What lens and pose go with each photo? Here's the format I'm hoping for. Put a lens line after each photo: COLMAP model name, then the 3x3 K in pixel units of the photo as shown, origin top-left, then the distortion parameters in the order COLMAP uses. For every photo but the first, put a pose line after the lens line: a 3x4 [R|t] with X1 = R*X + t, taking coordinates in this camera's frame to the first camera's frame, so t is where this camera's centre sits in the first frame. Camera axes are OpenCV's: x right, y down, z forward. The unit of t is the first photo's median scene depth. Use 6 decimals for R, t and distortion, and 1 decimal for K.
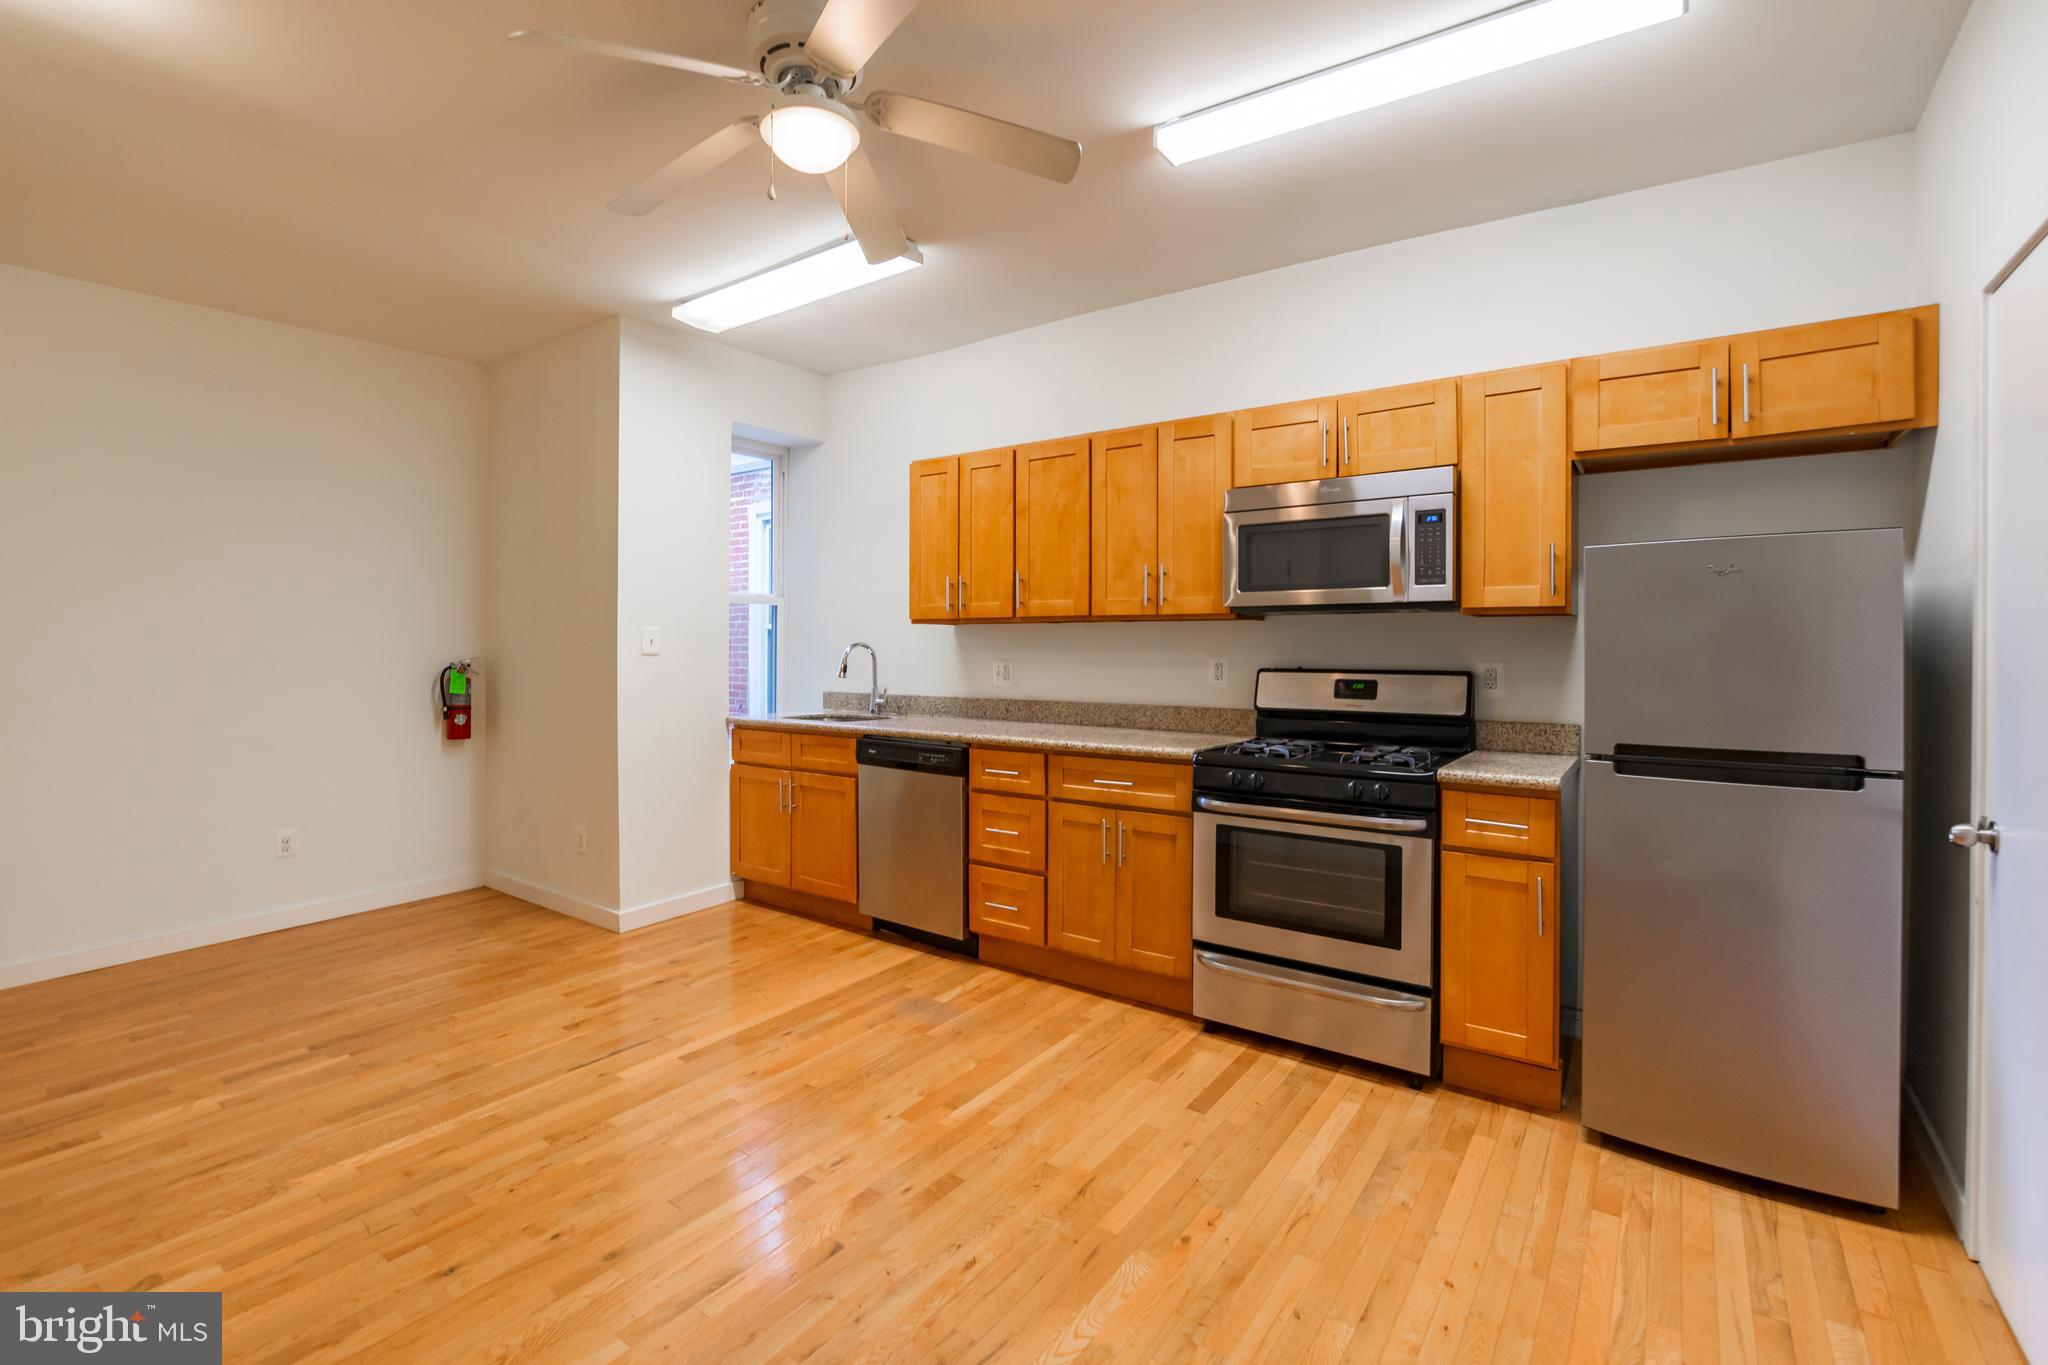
lens RADIAL K [[911.3, 0, 1022.6], [0, 911.3, 661.1], [0, 0, 1]] dist [-0.015649, 0.000061]
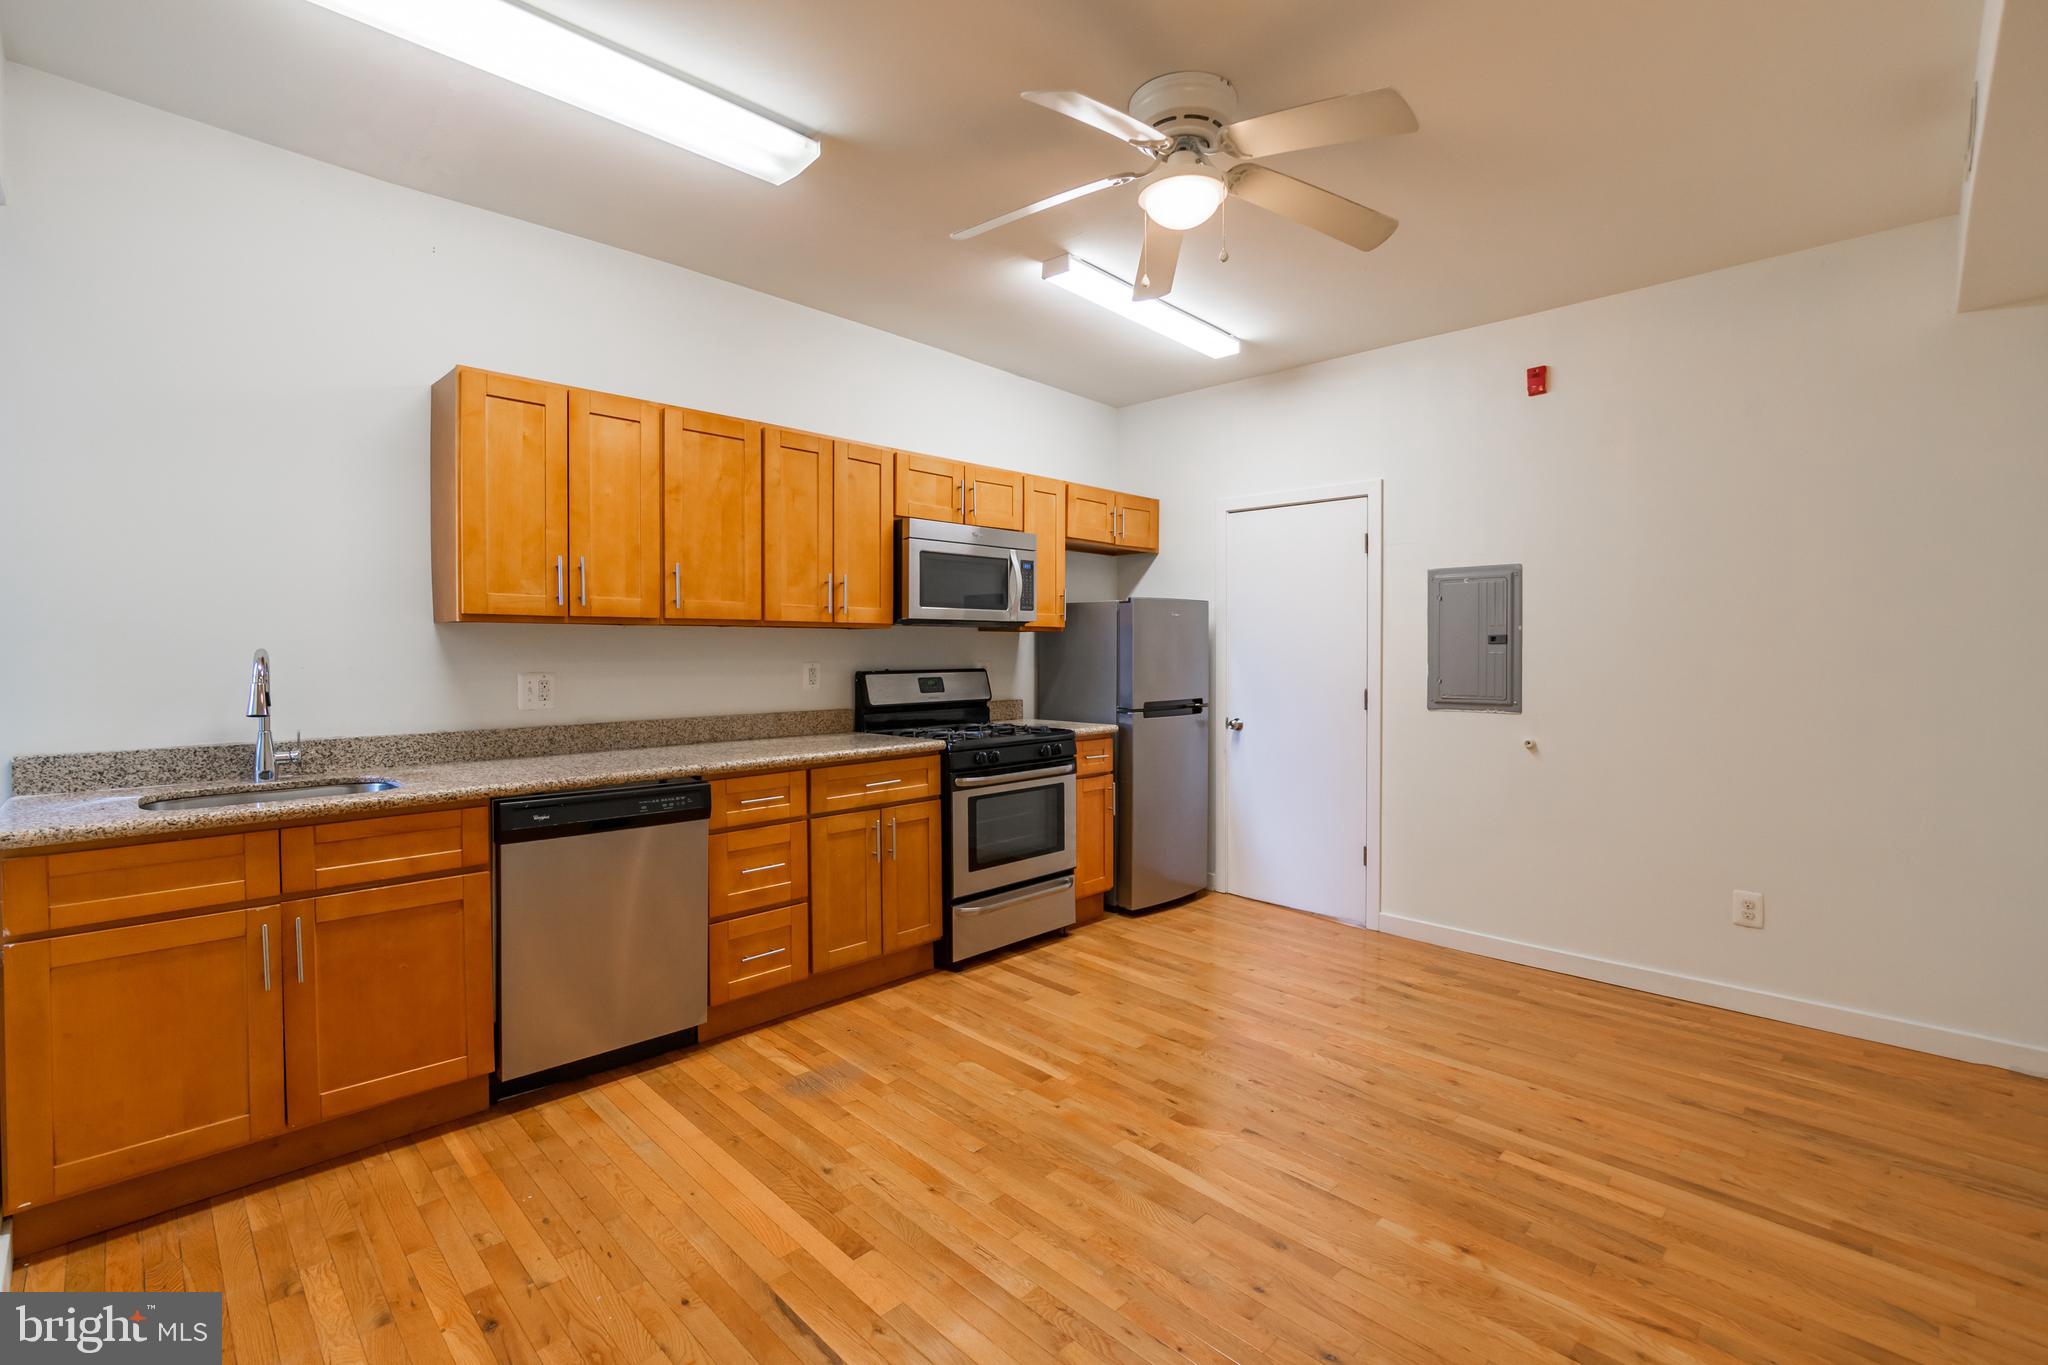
lens RADIAL K [[918.1, 0, 1022.0], [0, 918.1, 672.4], [0, 0, 1]] dist [-0.013987, 0.000546]
pose [[0.149119, -0.027979, 0.988423, -0.867843], [0.017469, 0.999518, 0.025658, -0.017505], [-0.988665, 0.013441, 0.149536, 0.644930]]
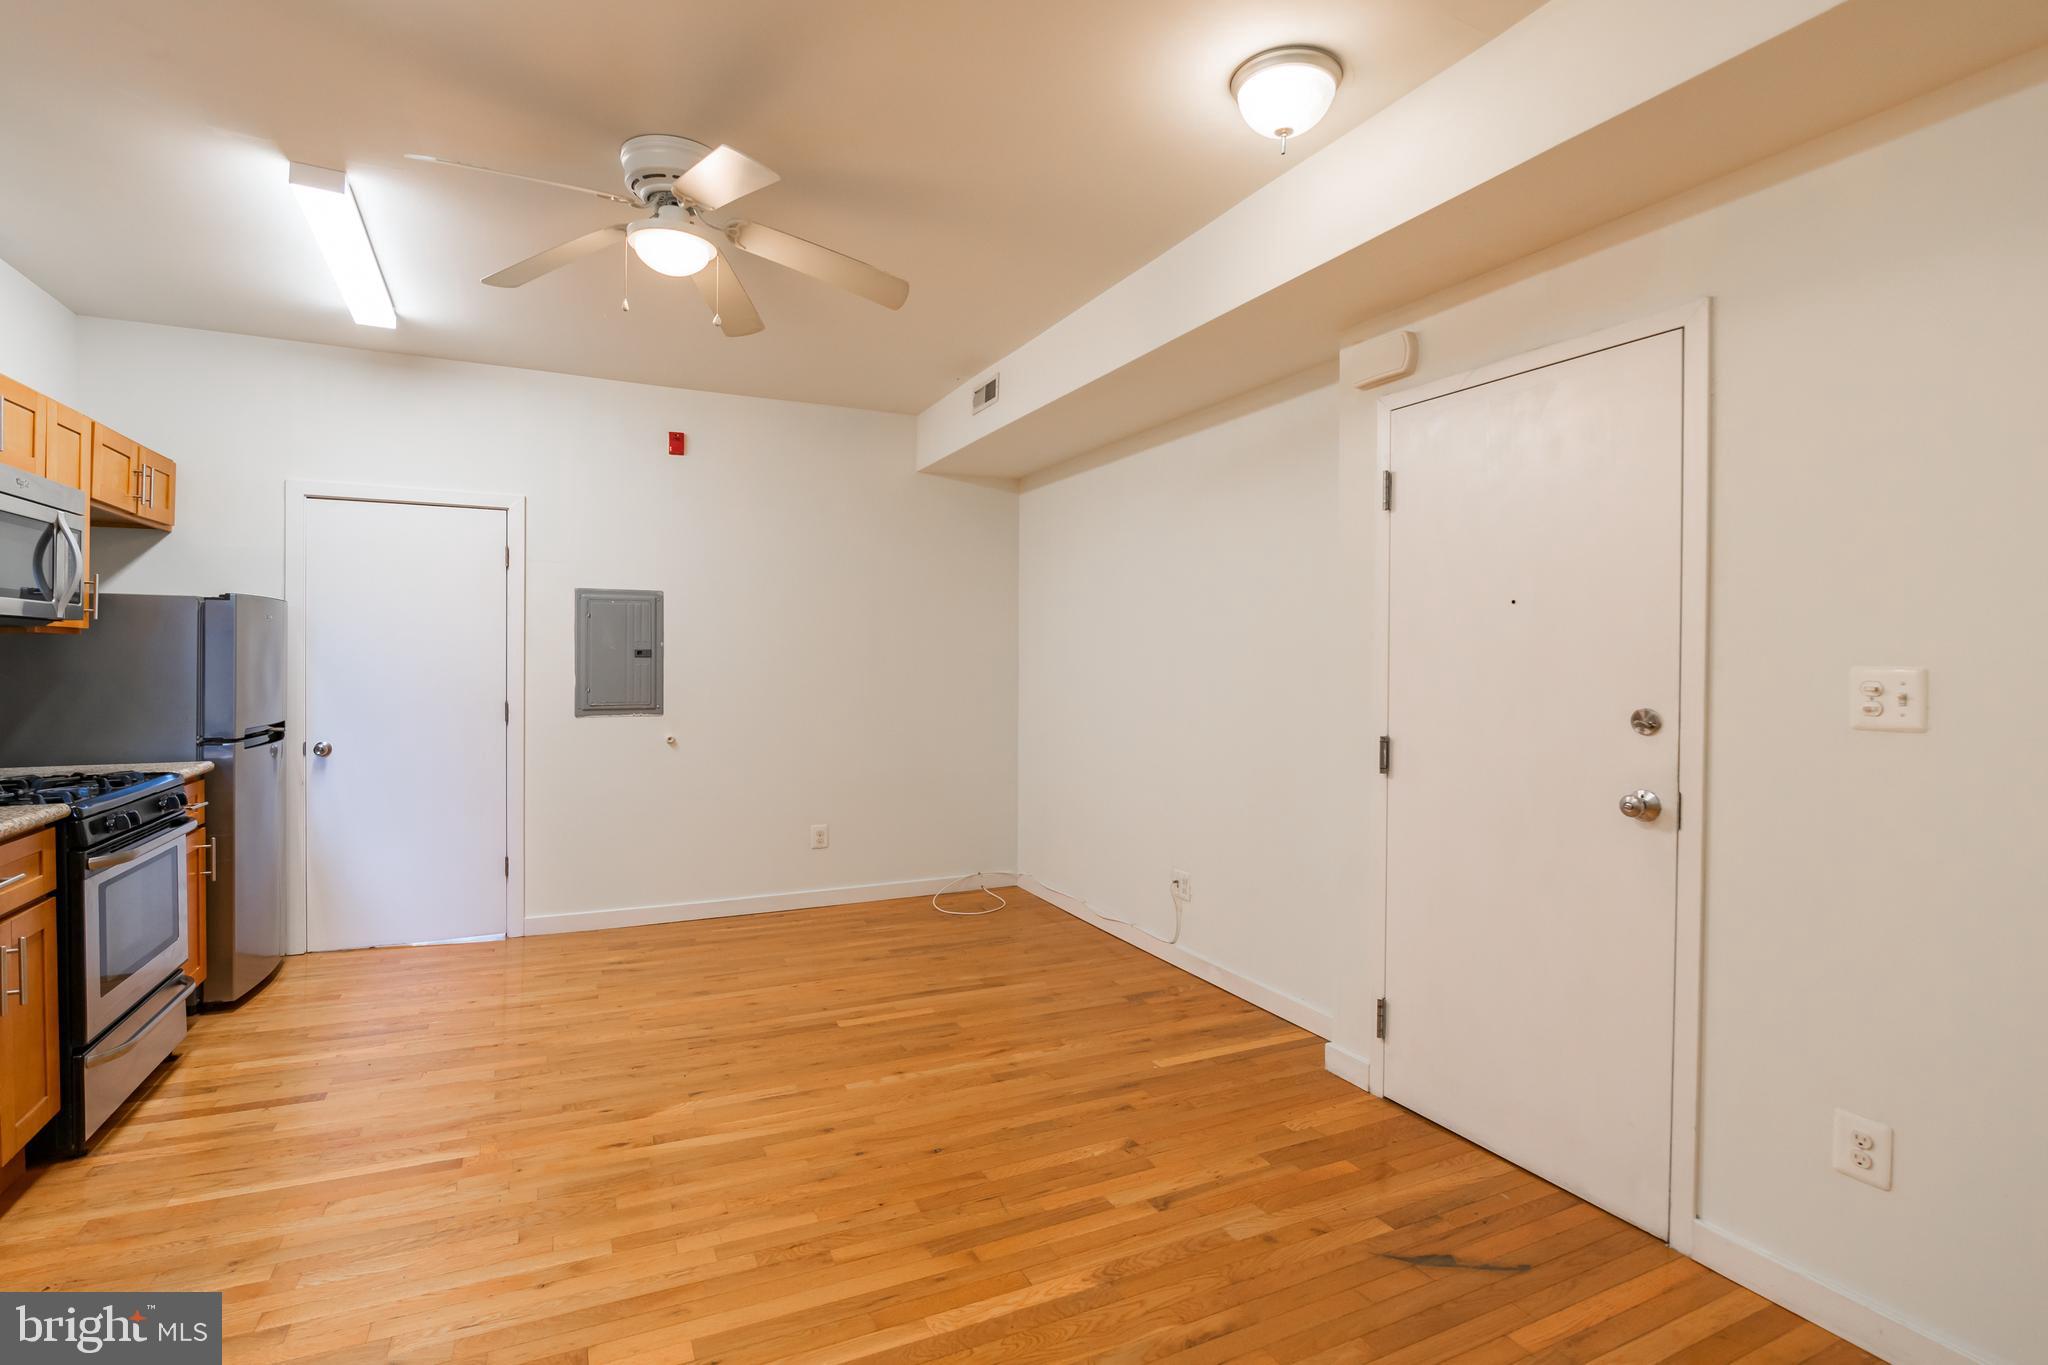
lens RADIAL K [[934.1, 0, 966.8], [0, 934.1, 675.8], [0, 0, 1]] dist [-0.015366, 0.000099]
pose [[-0.861480, -0.016269, 0.507531, -0.760885], [0.001189, 0.999419, 0.034055, -0.031490], [-0.507791, 0.029941, -0.860960, 1.141321]]
